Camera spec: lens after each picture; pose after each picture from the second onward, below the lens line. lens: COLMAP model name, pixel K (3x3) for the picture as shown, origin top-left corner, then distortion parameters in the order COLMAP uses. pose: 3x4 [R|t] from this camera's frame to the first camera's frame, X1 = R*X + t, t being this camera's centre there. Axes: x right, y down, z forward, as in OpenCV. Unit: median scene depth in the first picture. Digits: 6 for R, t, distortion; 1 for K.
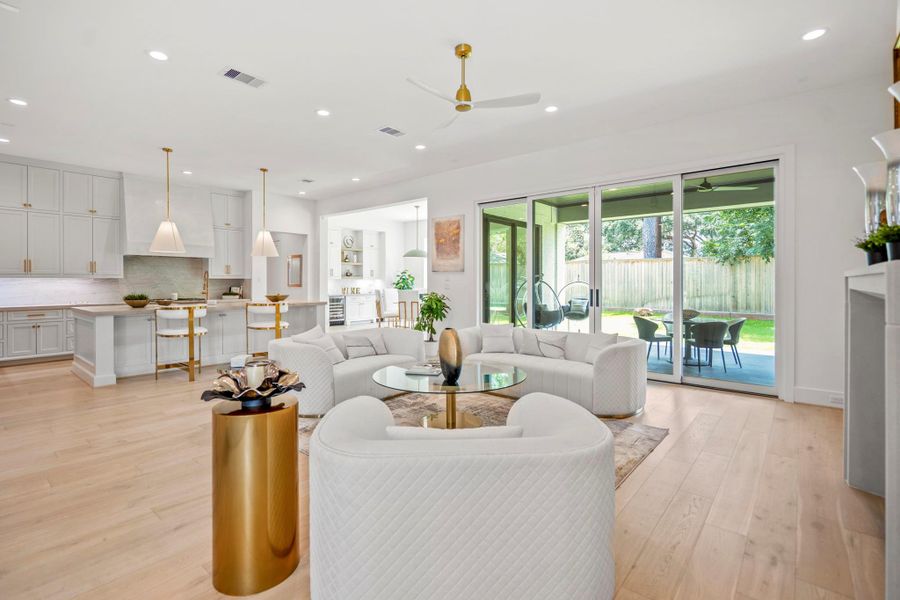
lens RADIAL K [[418.6, 0, 447.0], [0, 418.6, 281.3], [0, 0, 1]] dist [-0.001292, -0.001035]
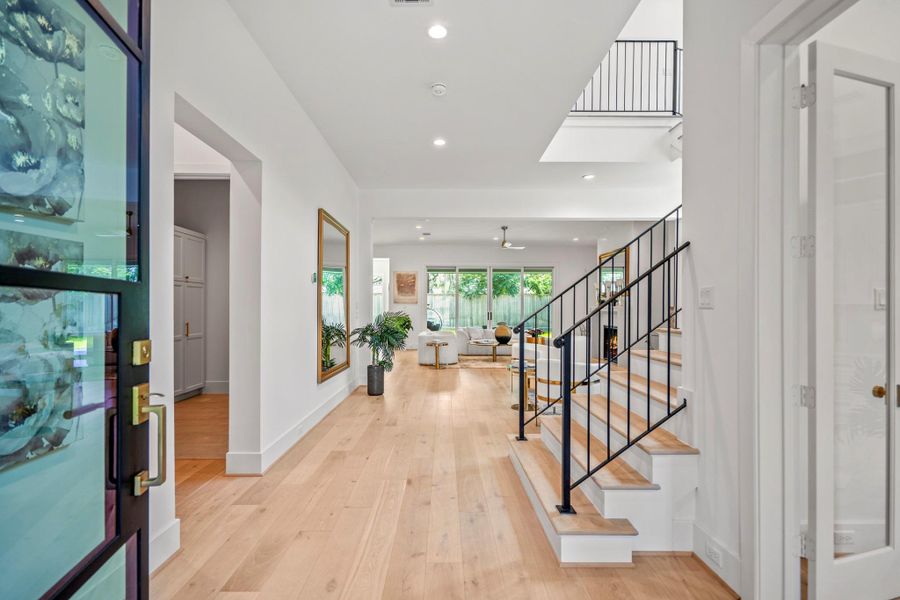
lens RADIAL K [[419.2, 0, 448.7], [0, 419.2, 307.0], [0, 0, 1]] dist [0.000932, -0.000007]
pose [[0.758604, 0.005330, 0.651530, -0.978551], [-0.002307, 0.999982, -0.005494, 0.001836], [-0.651548, 0.002664, 0.758603, -0.424057]]
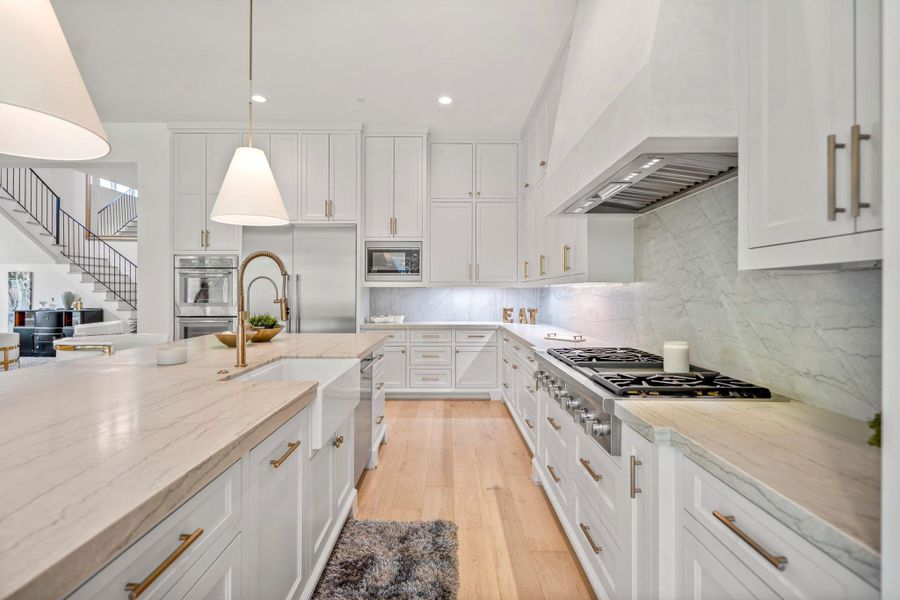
lens RADIAL K [[423.6, 0, 448.5], [0, 423.6, 291.6], [0, 0, 1]] dist [0.001863, -0.001411]
pose [[-0.765242, 0.000432, -0.643743, -0.444199], [0.000455, 1.000000, 0.000130, 0.000380], [0.643743, -0.000194, -0.765242, 1.196961]]
